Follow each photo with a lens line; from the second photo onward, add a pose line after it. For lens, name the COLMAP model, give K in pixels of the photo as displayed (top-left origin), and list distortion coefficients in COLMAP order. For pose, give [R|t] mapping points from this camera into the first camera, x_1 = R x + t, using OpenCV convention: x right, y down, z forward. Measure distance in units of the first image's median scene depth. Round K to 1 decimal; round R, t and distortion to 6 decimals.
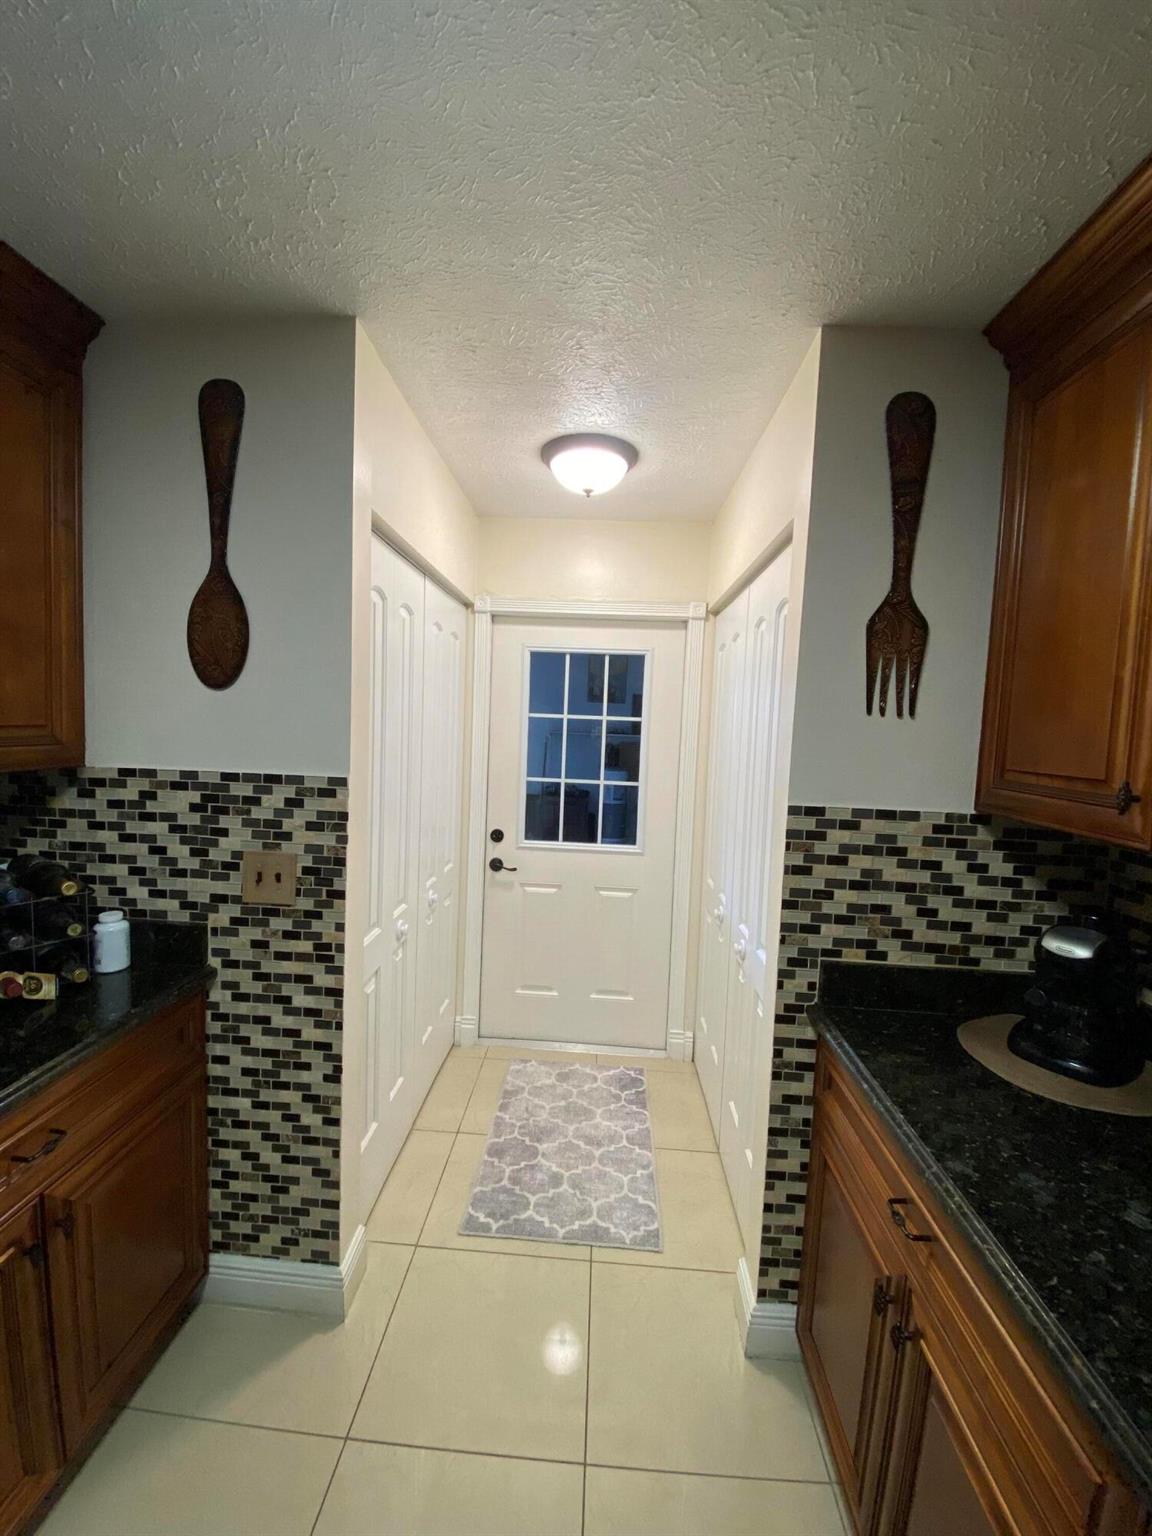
lens RADIAL K [[630.8, 0, 571.0], [0, 630.8, 766.9], [0, 0, 1]] dist [0.005163, -0.010905]
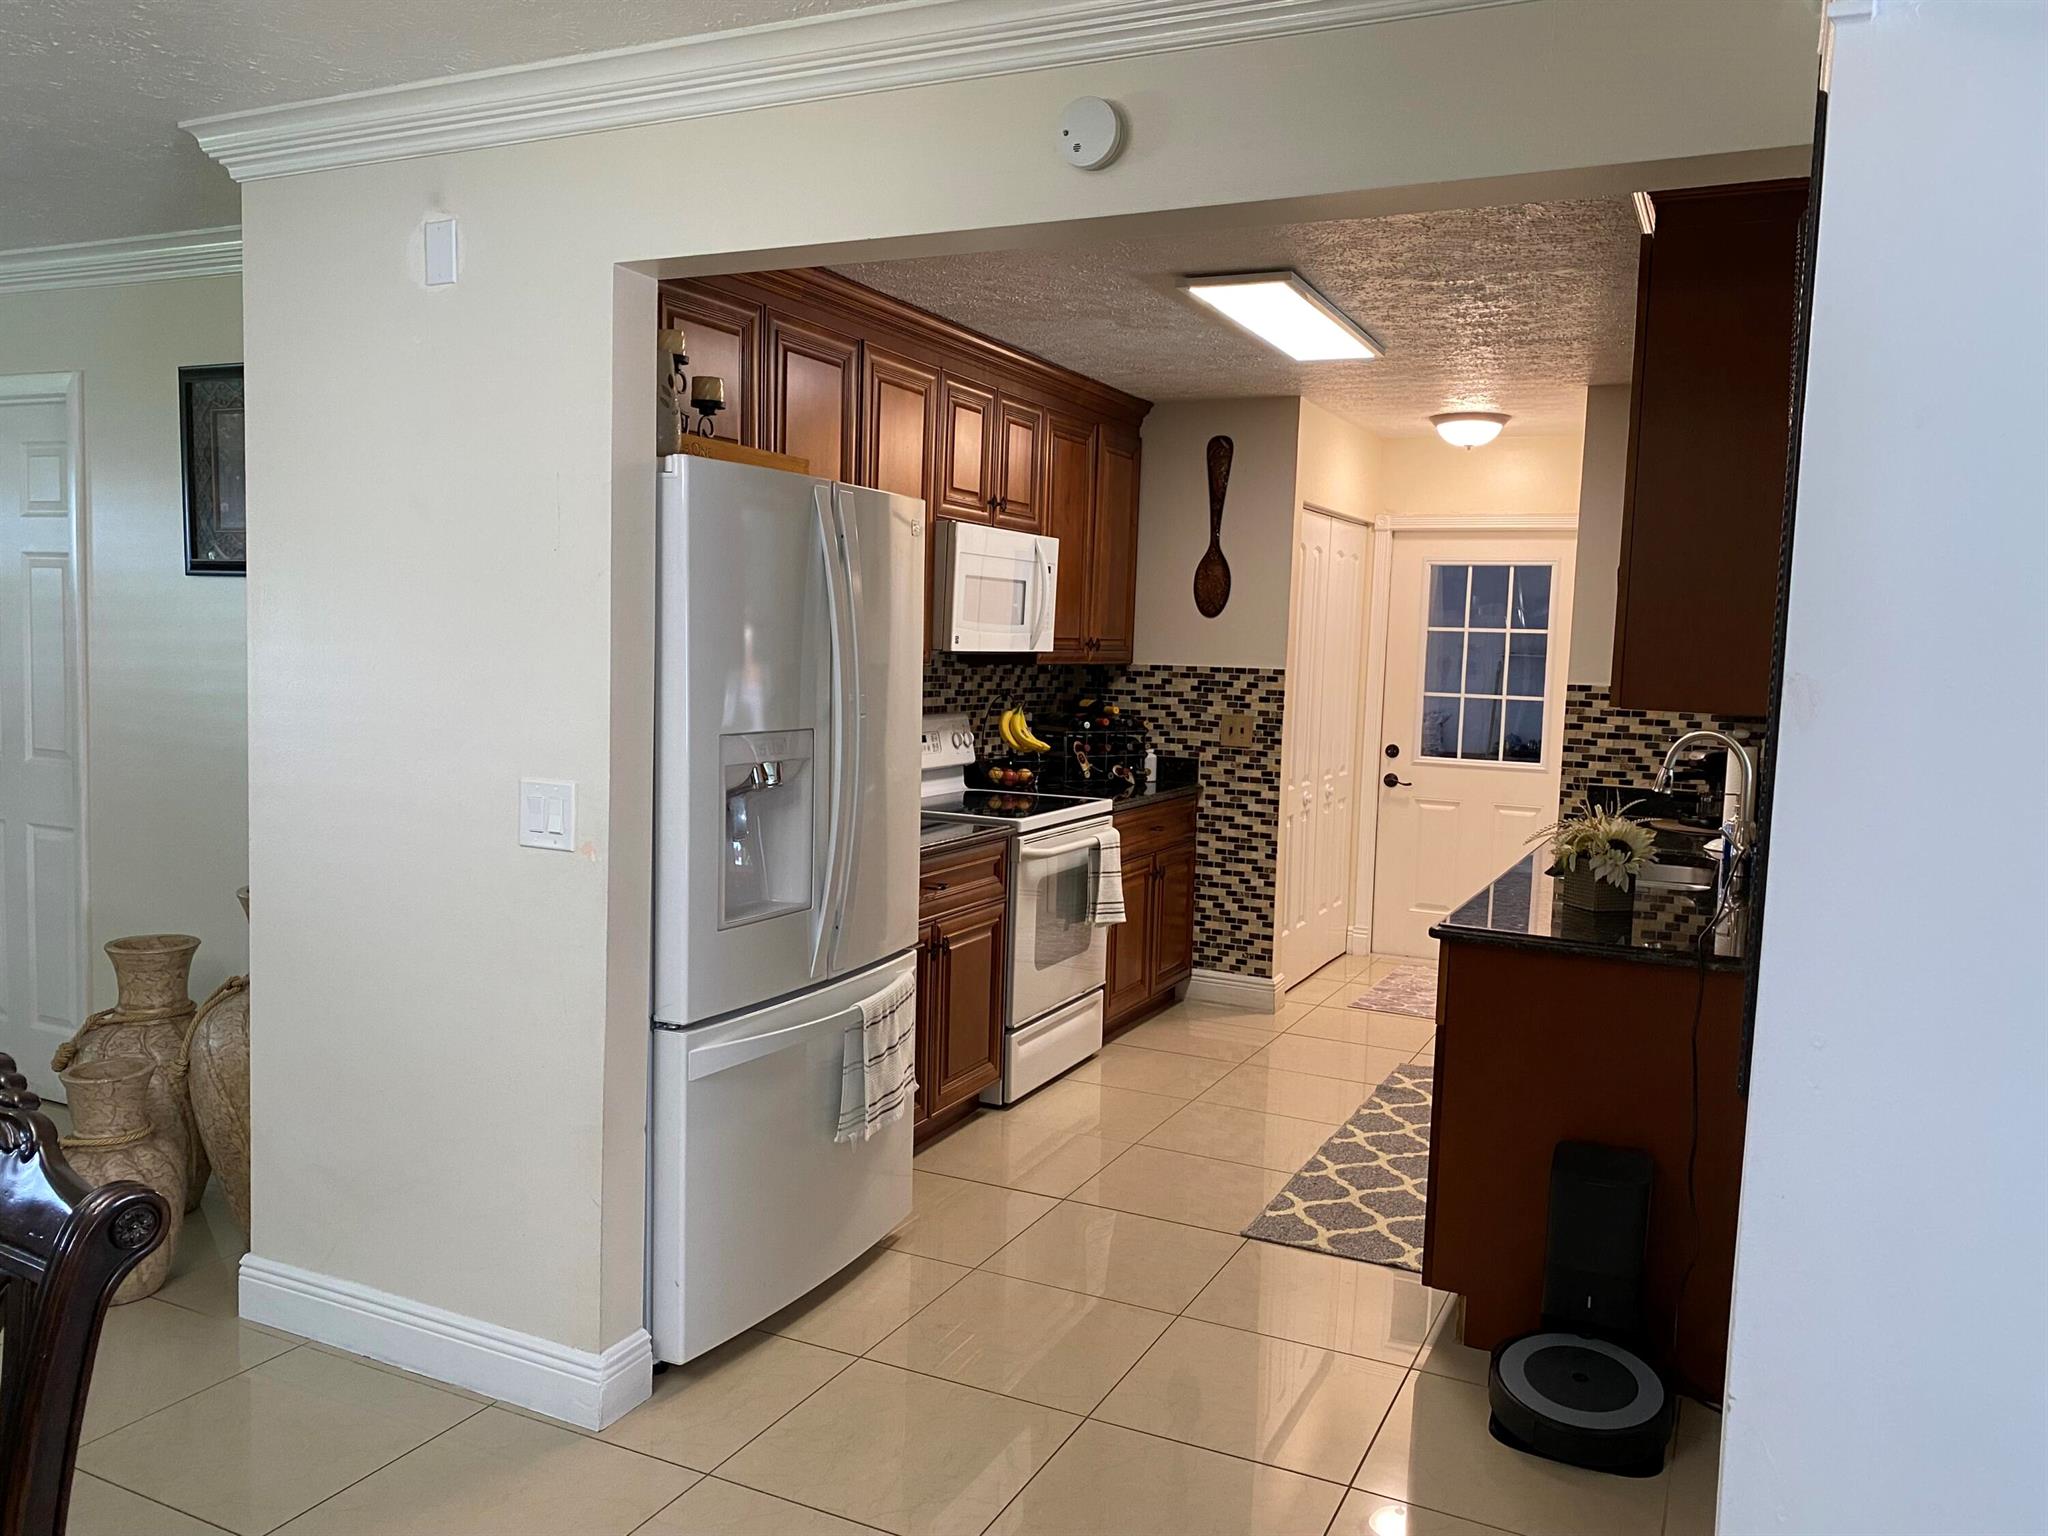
lens RADIAL K [[1581.6, 0, 1024.1], [0, 1581.6, 775.9], [0, 0, 1]] dist [0.069575, -0.022260]
pose [[0.925430, 0.021058, -0.378333, 0.573006], [-0.017608, 0.999766, 0.012576, 0.249207], [0.378510, -0.004977, 0.925584, -3.022313]]
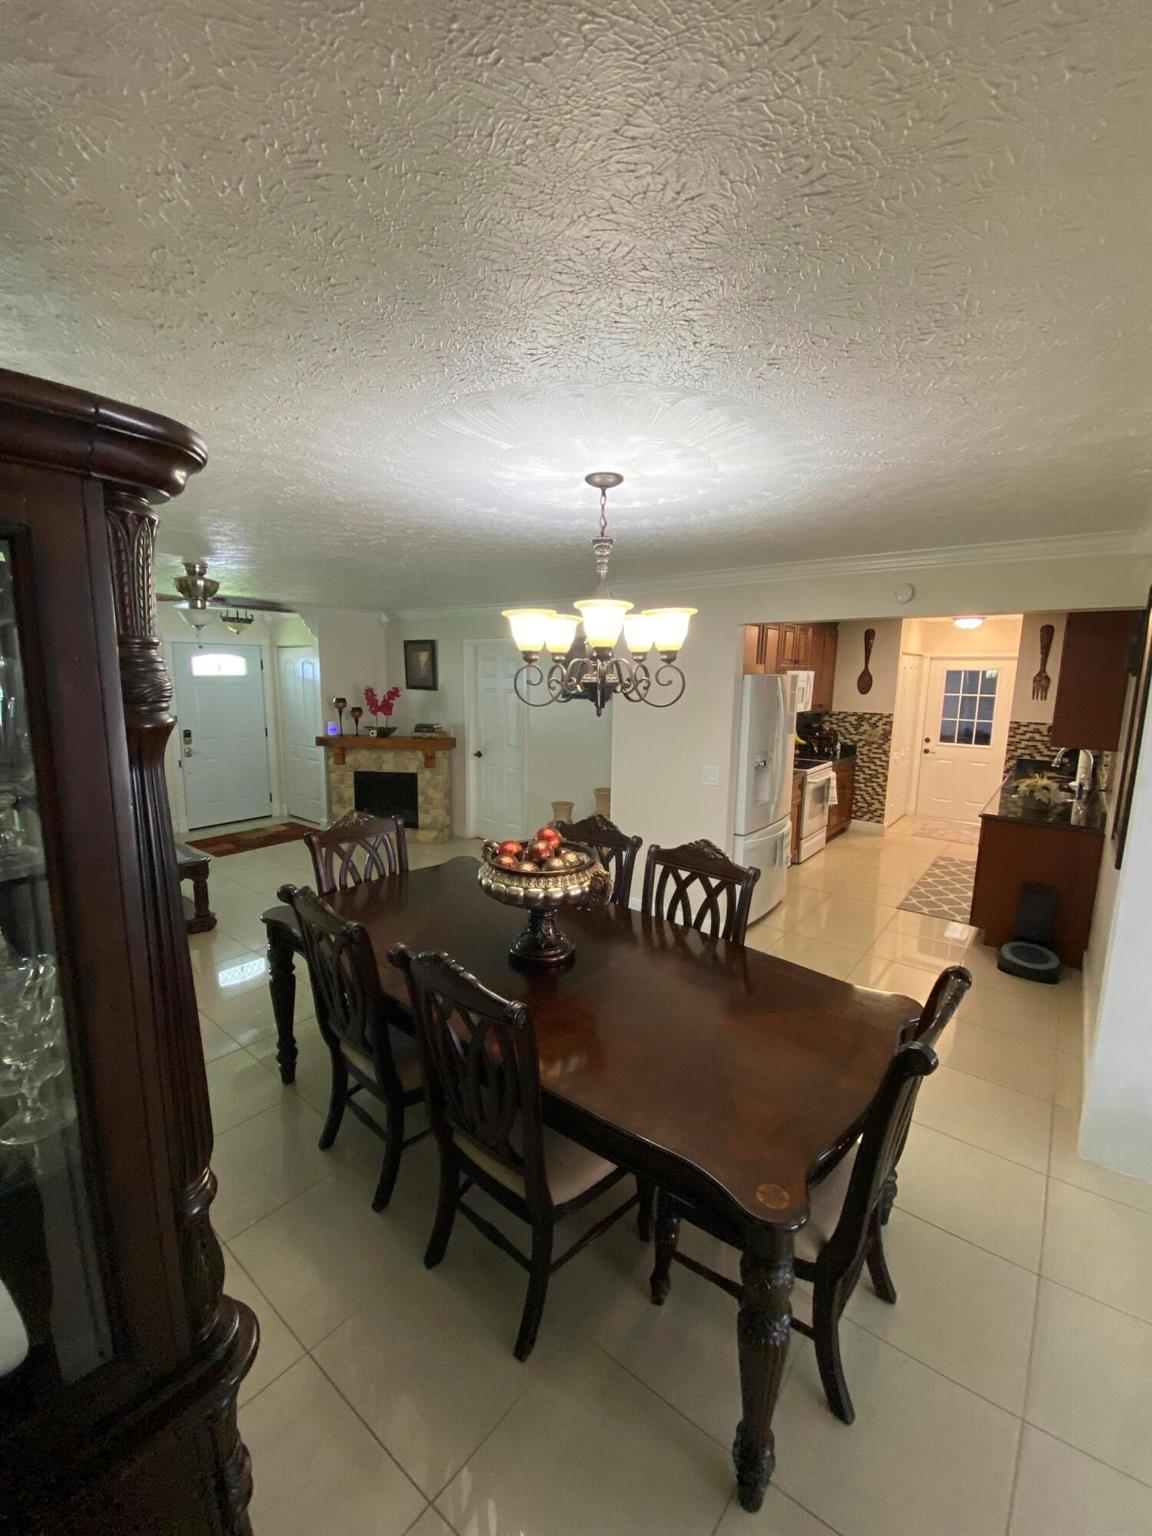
lens RADIAL K [[630.8, 0, 554.0], [0, 630.8, 763.9], [0, 0, 1]] dist [0.005163, -0.010905]
pose [[0.802932, 0.055439, -0.593487, 0.397502], [-0.016988, 0.997389, 0.070185, 0.097236], [0.595829, -0.046272, 0.801778, -4.063202]]
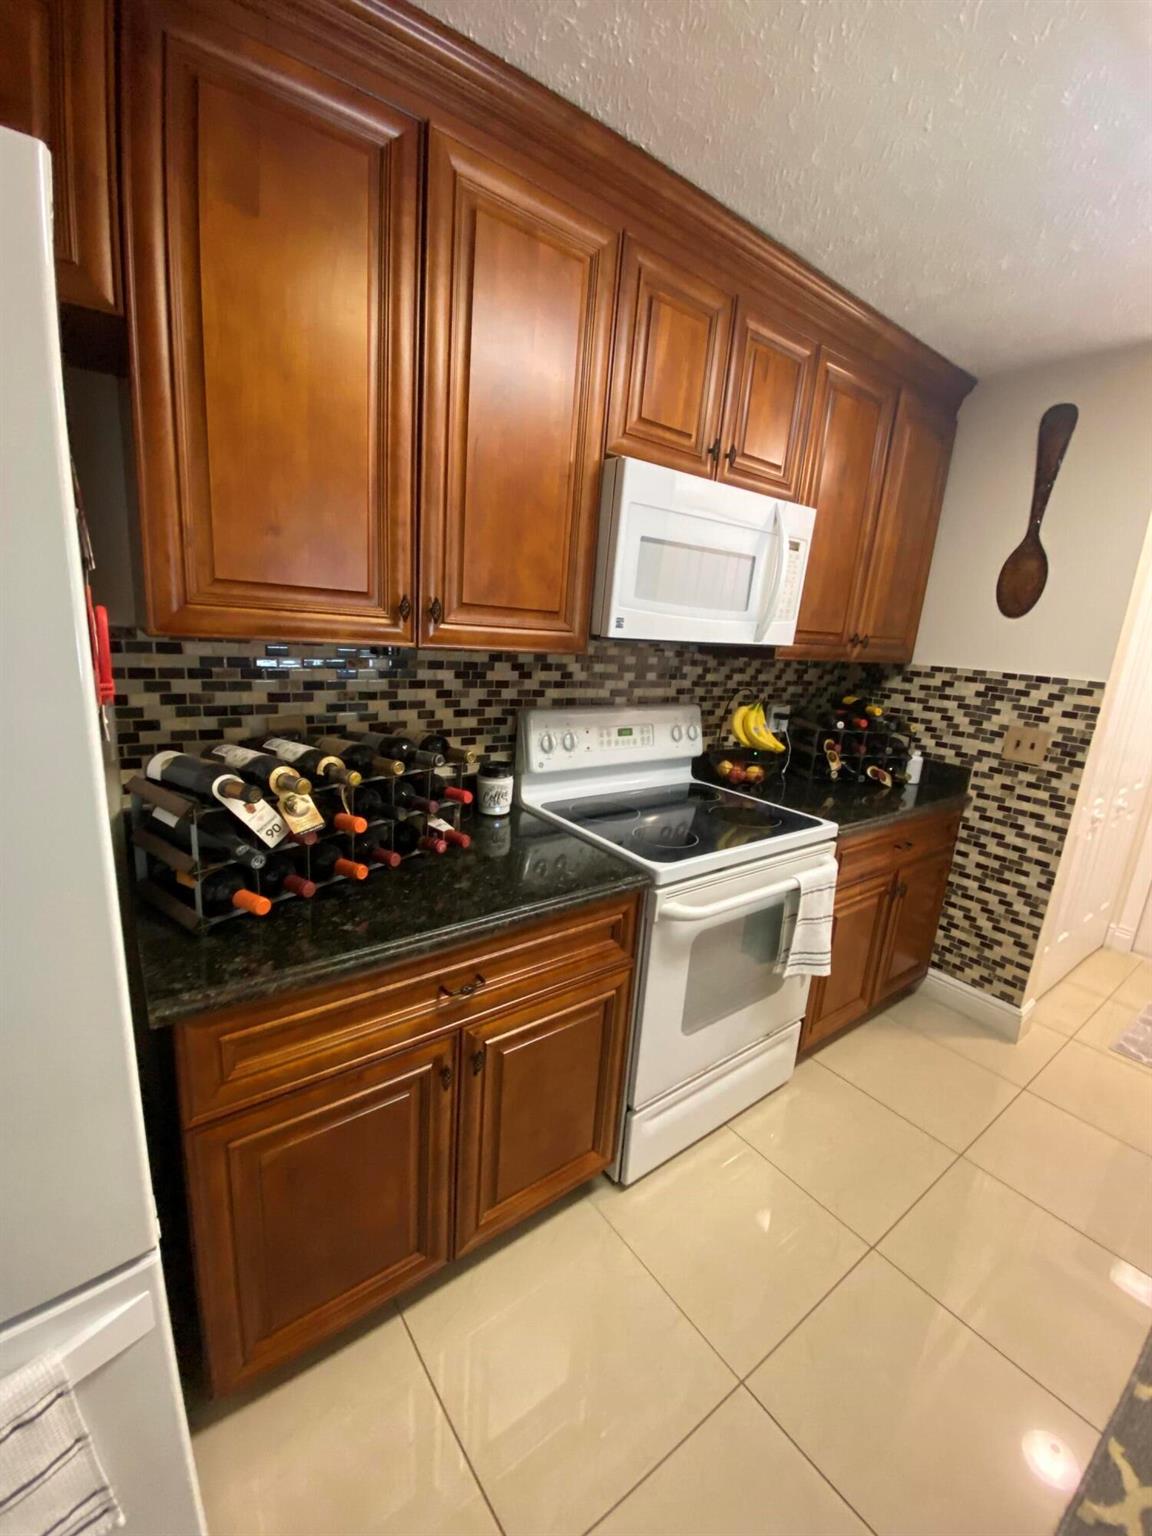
lens RADIAL K [[630.8, 0, 565.5], [0, 630.8, 768.9], [0, 0, 1]] dist [0.005163, -0.010905]
pose [[0.638794, 0.181496, -0.747664, -0.041438], [-0.092766, 0.982857, 0.159332, 0.092019], [0.763765, -0.032423, 0.644680, -0.808627]]
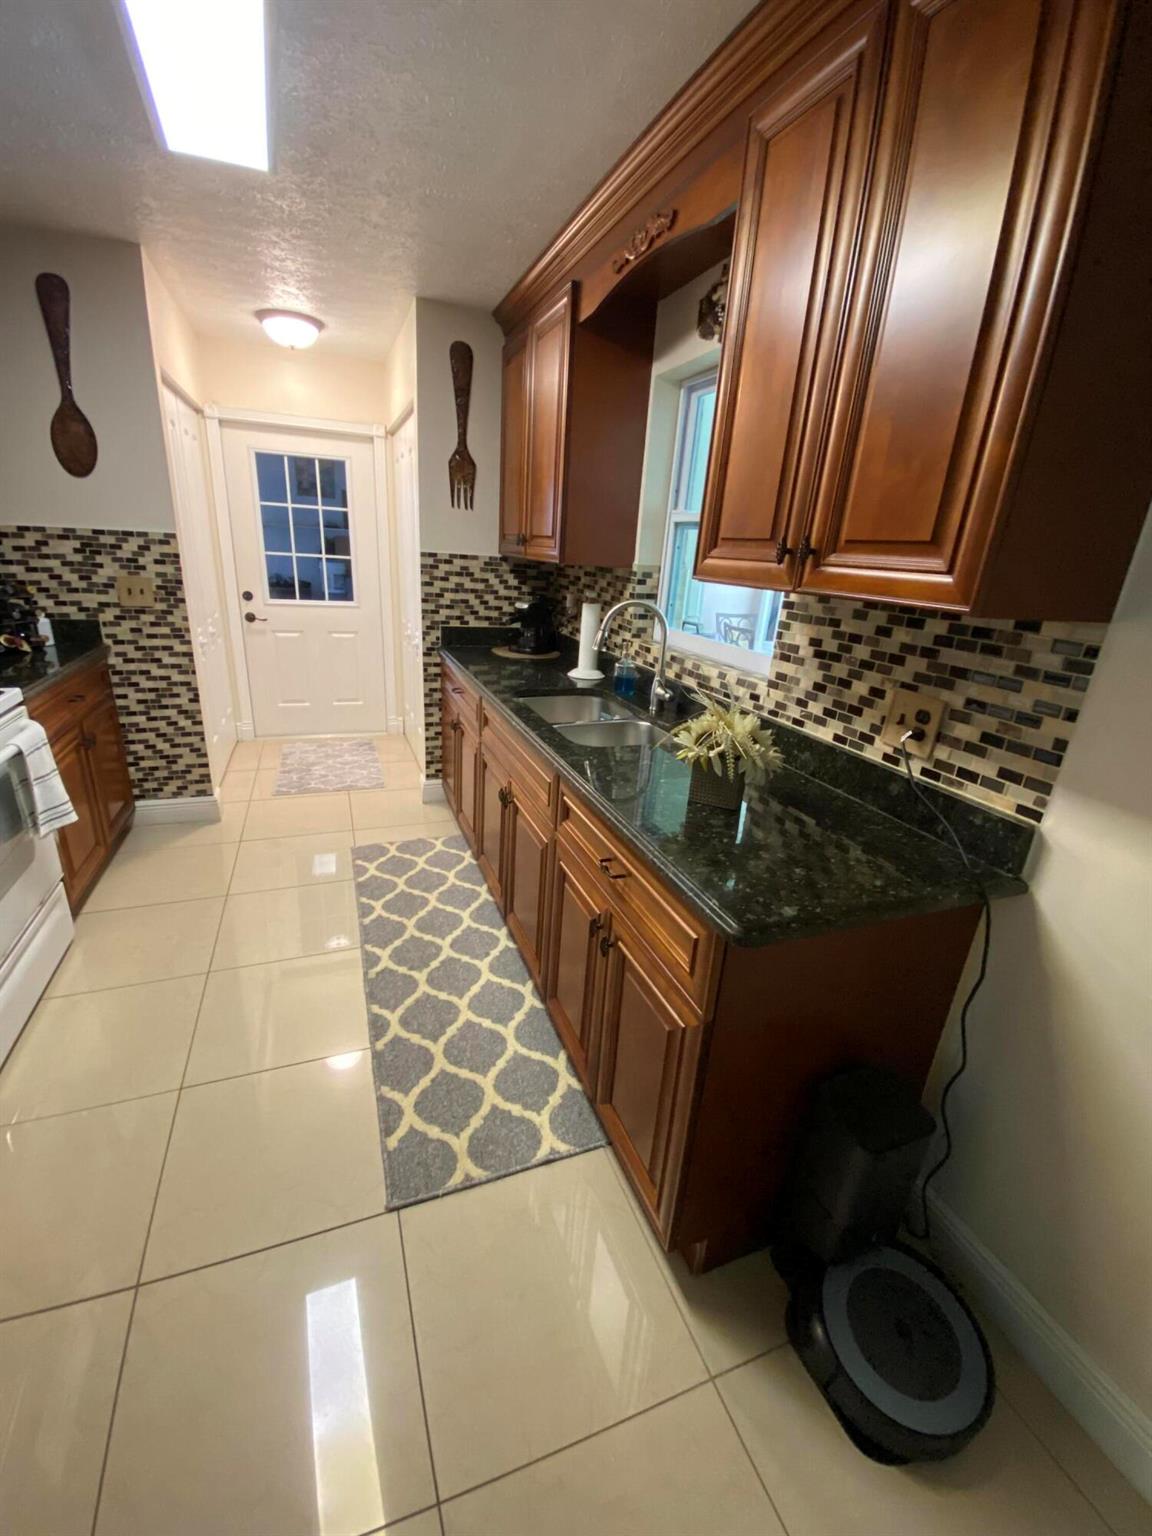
lens RADIAL K [[630.8, 0, 583.0], [0, 630.8, 771.3], [0, 0, 1]] dist [0.005163, -0.010905]
pose [[0.908288, -0.124554, 0.399374, -0.097378], [0.000538, 0.954997, 0.296613, 0.130586], [-0.418345, -0.269195, 0.867480, -1.236324]]
